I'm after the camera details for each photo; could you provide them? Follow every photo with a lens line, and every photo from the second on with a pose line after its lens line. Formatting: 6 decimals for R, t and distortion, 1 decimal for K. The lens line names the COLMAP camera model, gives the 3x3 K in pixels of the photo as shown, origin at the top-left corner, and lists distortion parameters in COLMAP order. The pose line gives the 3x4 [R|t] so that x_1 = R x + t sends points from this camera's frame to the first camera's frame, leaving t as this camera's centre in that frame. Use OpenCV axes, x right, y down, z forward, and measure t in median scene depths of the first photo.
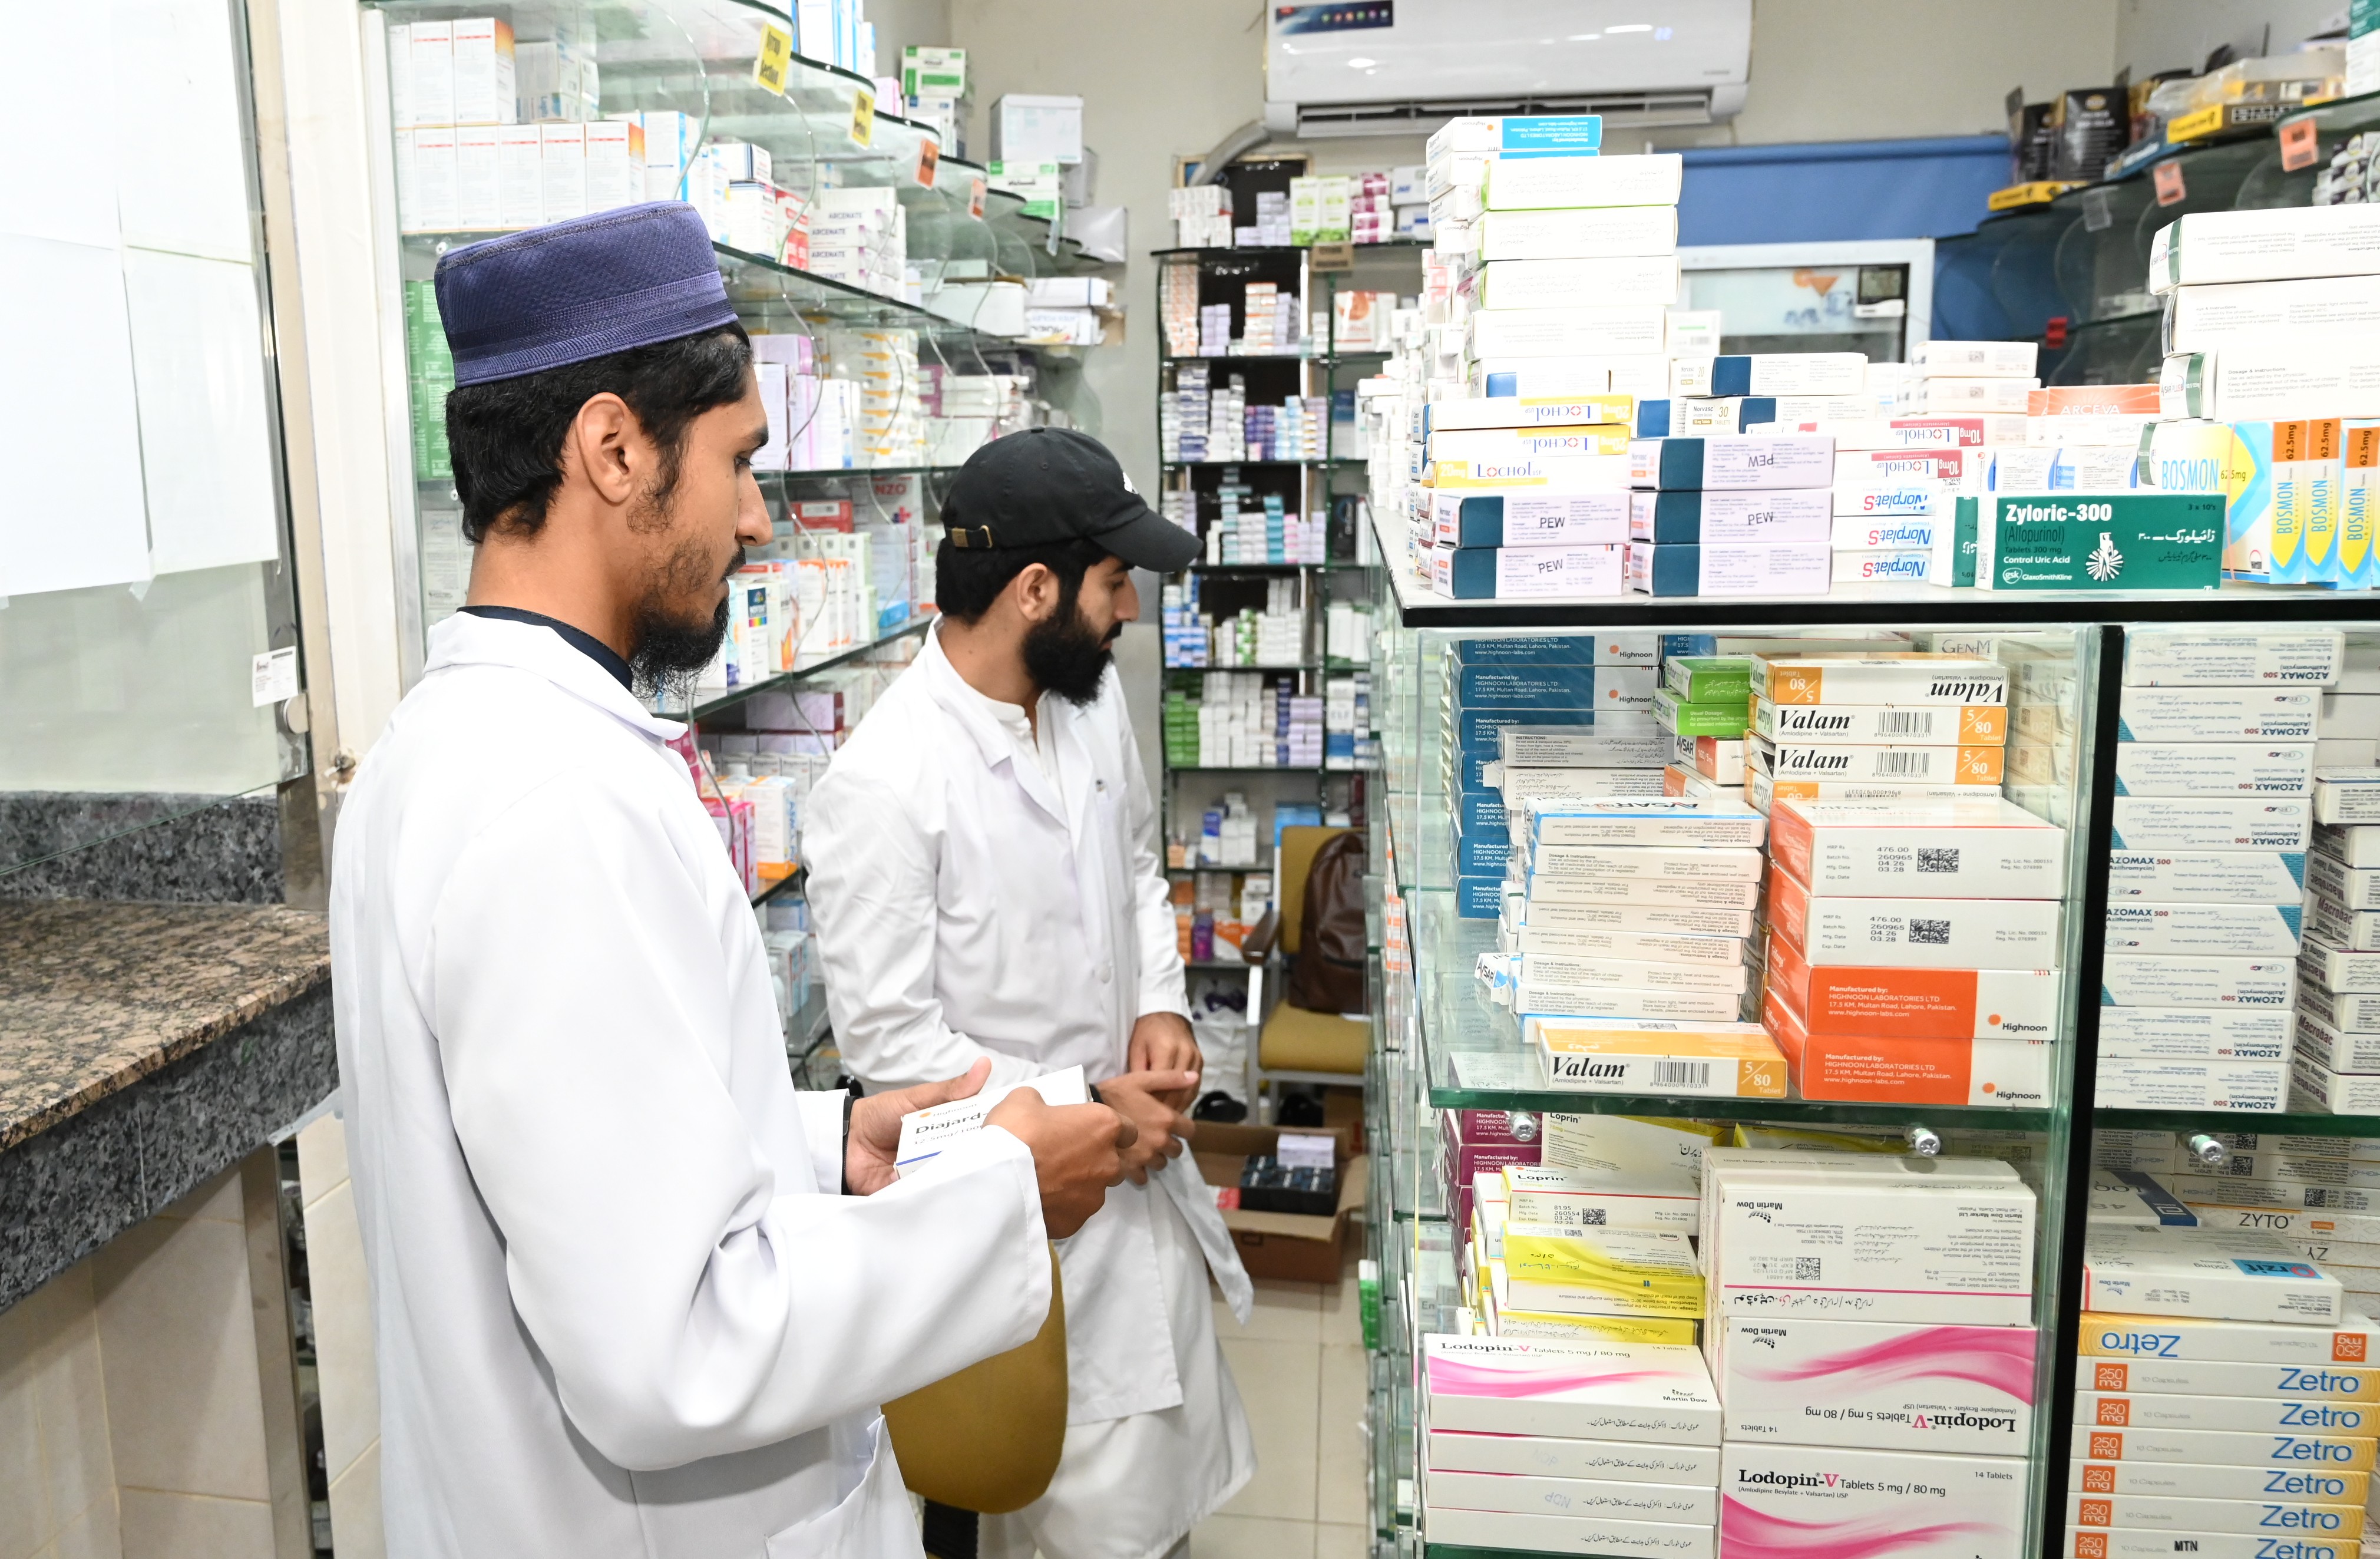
lens RADIAL K [[1885.4, 0, 1047.8], [0, 1885.4, 751.9], [0, 0, 1]] dist [-0.001108, -0.004741]
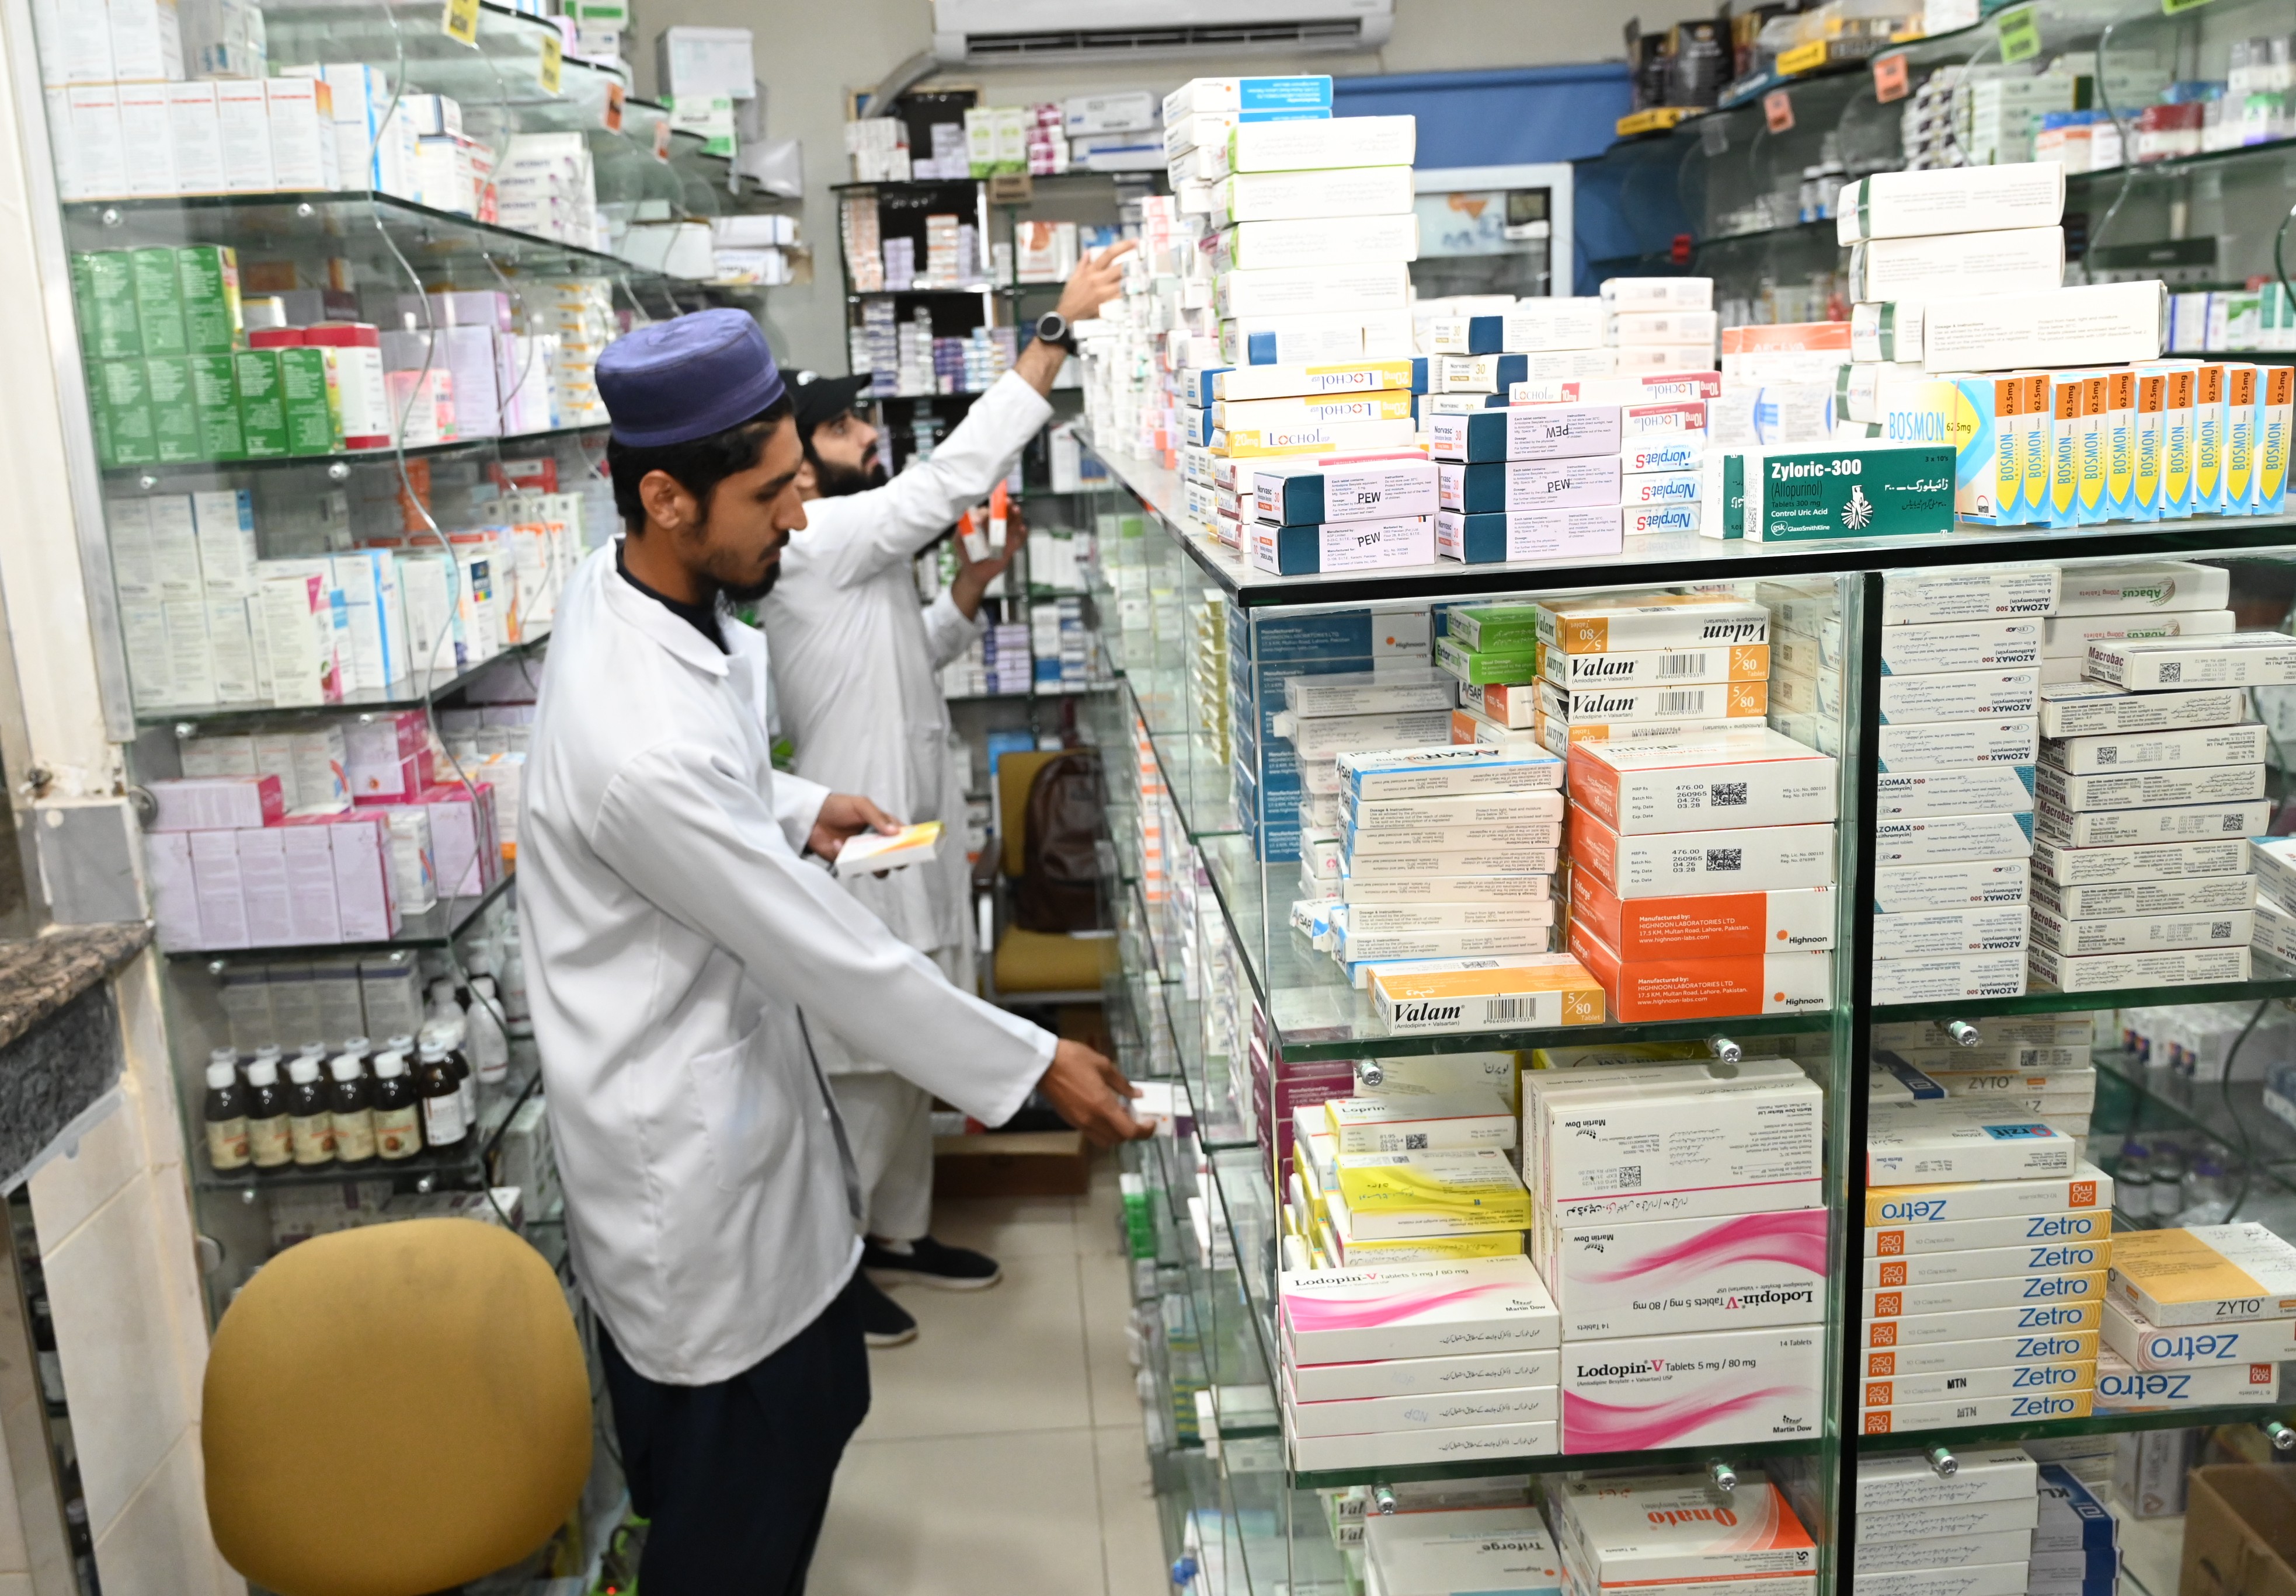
lens RADIAL K [[1868.9, 0, 1070.8], [0, 1868.9, 736.1], [0, 0, 1]] dist [-0.003537, -0.003345]
pose [[0.981214, -0.069979, 0.179784, -0.071752], [0.063655, 0.997141, 0.040717, -0.034784], [-0.182119, -0.028508, 0.982863, 0.010381]]
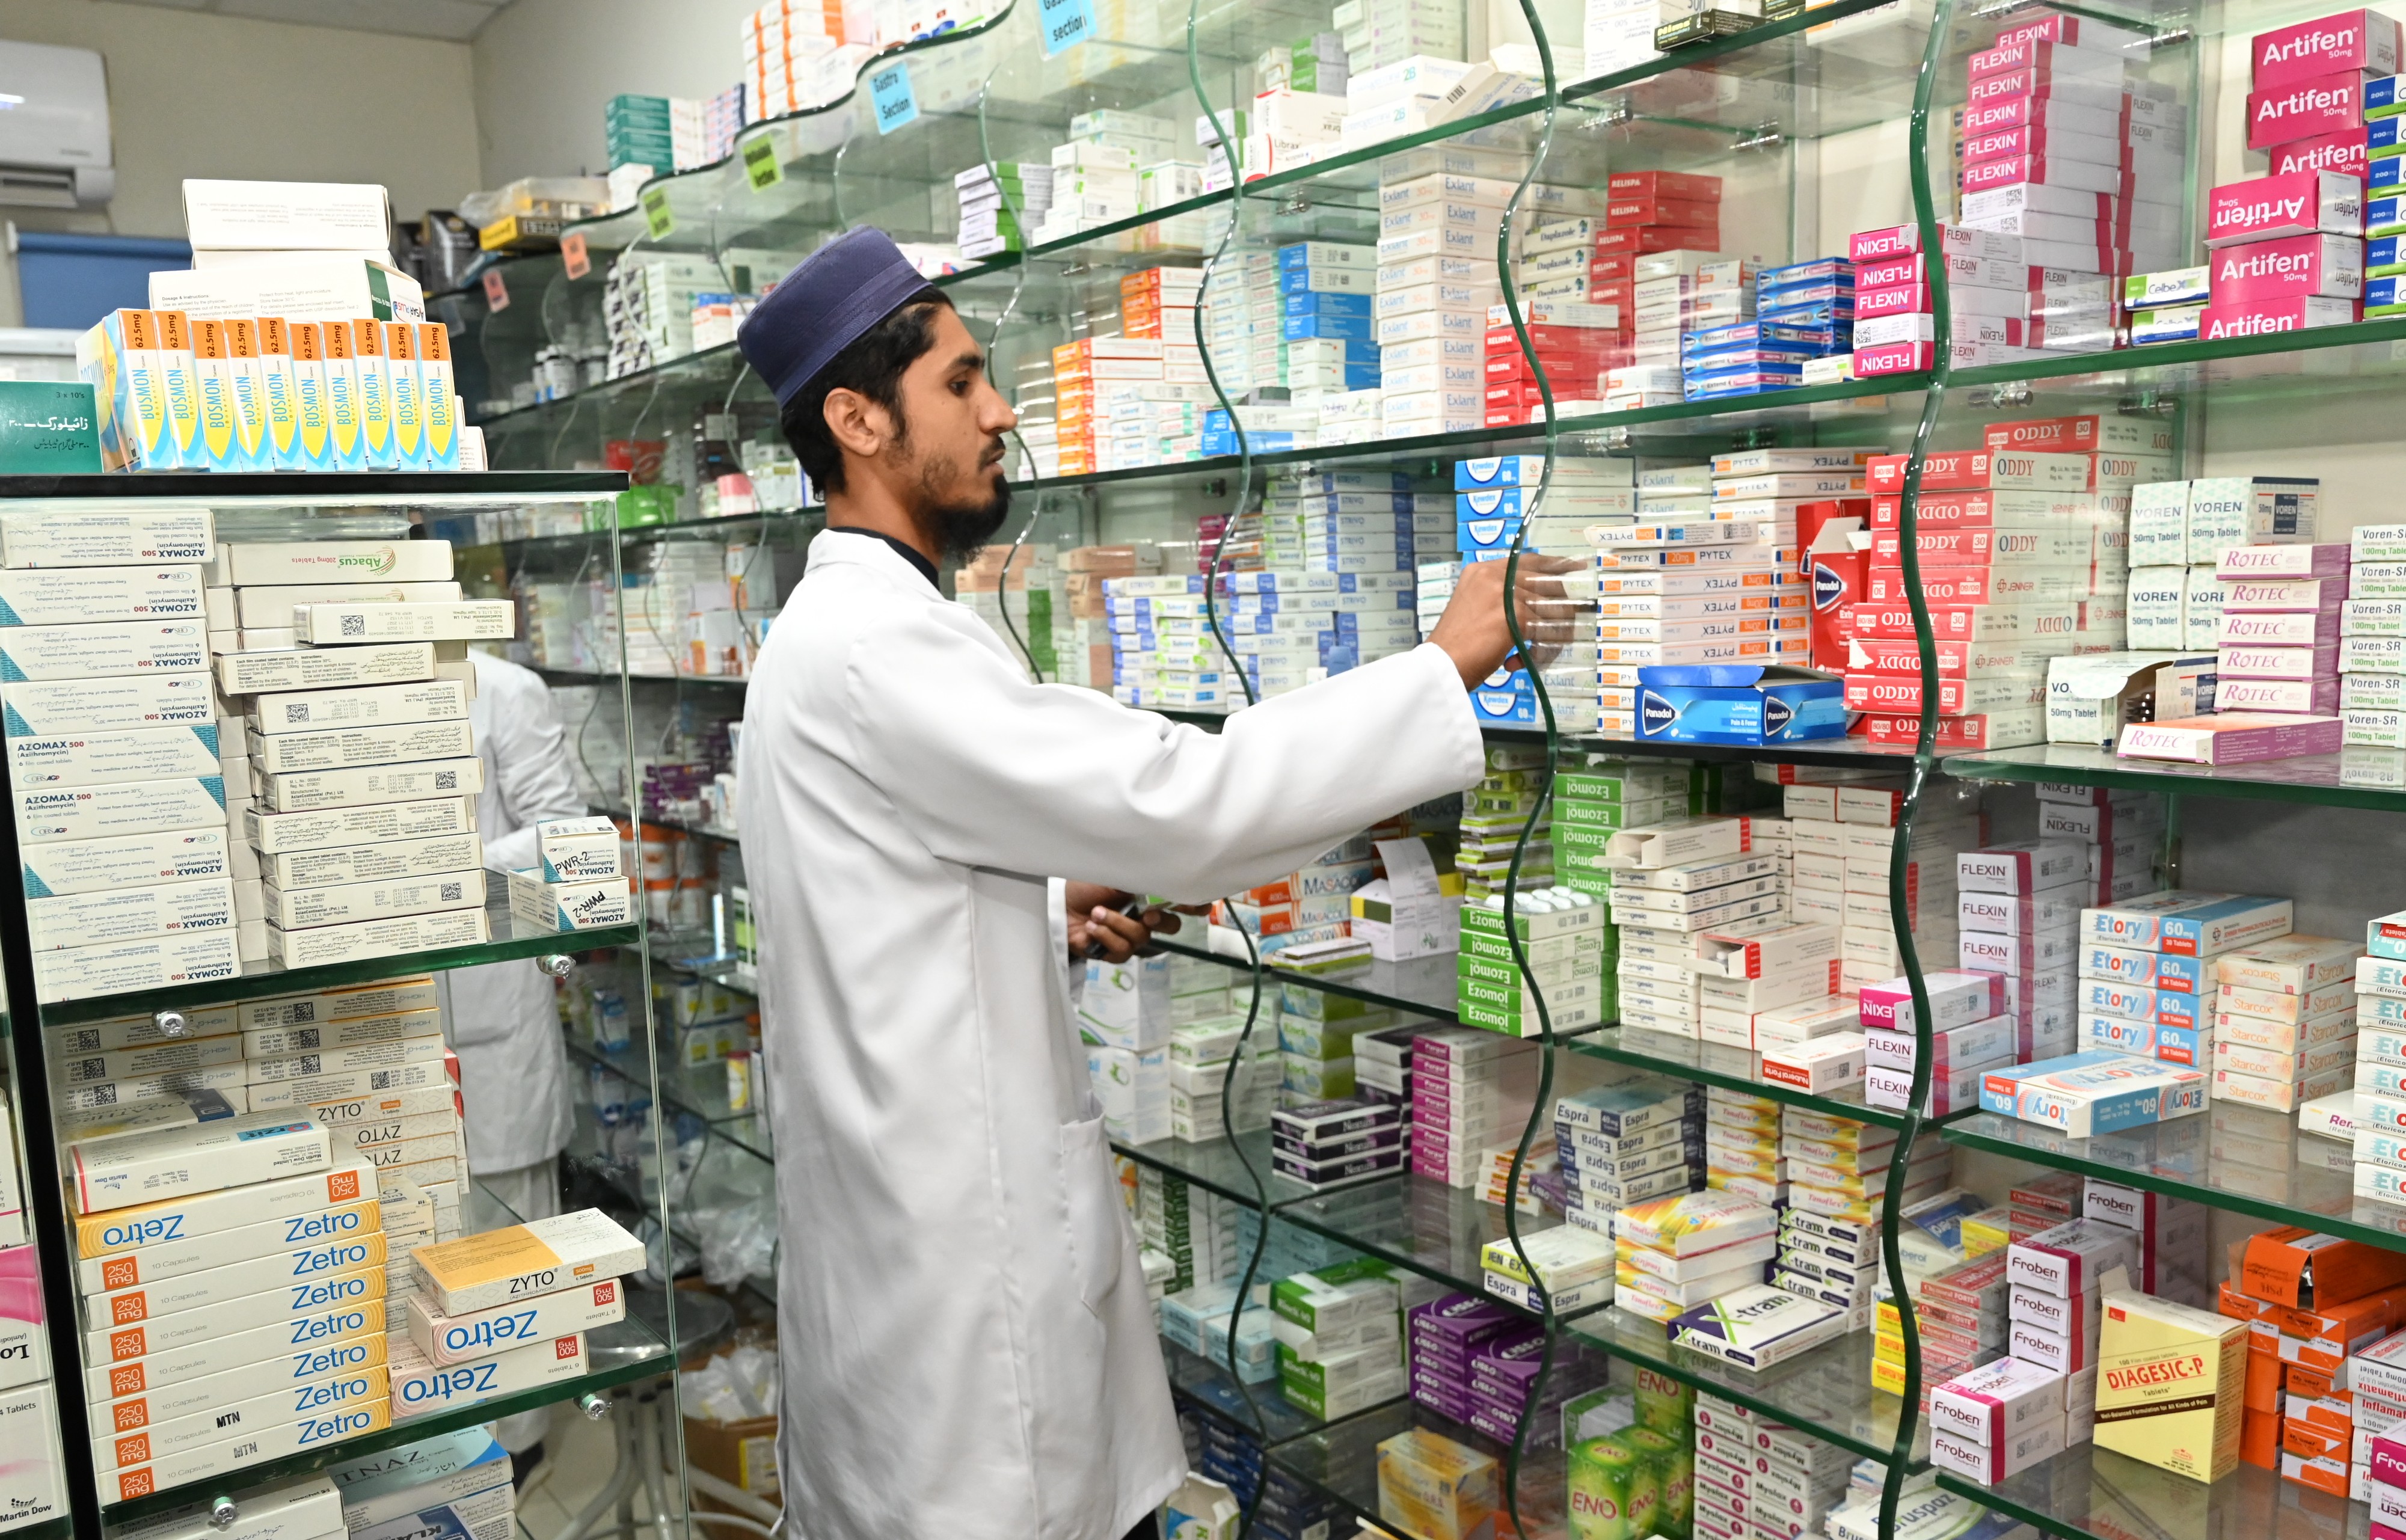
lens RADIAL K [[1910.2, 0, 1125.6], [0, 1910.2, 836.2], [0, 0, 1]] dist [-0.002431, -0.003954]
pose [[0.730026, -0.100188, 0.676036, 0.240248], [0.126313, 0.991934, 0.010603, 0.130193], [-0.671645, 0.077652, 0.736792, -0.095667]]
